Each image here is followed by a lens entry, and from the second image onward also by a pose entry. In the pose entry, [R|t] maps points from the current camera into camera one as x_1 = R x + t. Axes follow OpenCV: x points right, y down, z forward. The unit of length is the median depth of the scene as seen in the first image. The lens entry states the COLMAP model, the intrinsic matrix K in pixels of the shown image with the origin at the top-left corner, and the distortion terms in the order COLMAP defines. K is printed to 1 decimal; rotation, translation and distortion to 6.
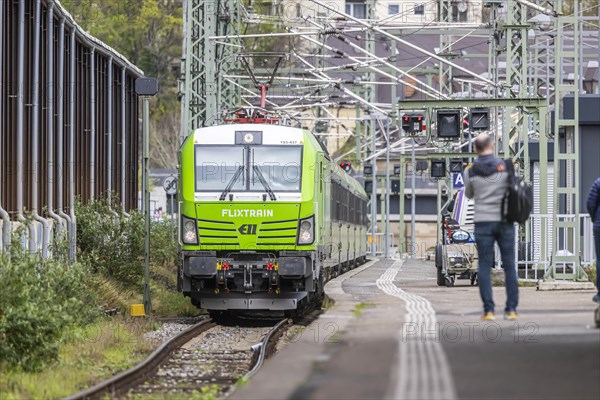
lens RADIAL K [[2634.8, 0, 300.0], [0, 2634.8, 200.0], [0, 0, 1]] dist [-0.044400, -1.608330]
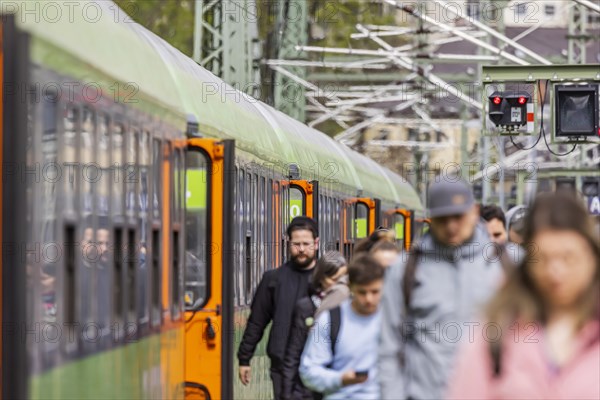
lens RADIAL K [[2634.8, 0, 300.0], [0, 2634.8, 200.0], [0, 0, 1]] dist [-0.044400, -1.608330]
pose [[0.998702, 0.002835, -0.050848, 0.017835], [-0.003214, 0.999968, -0.007373, -0.004239], [0.050826, 0.007527, 0.998679, 0.302098]]
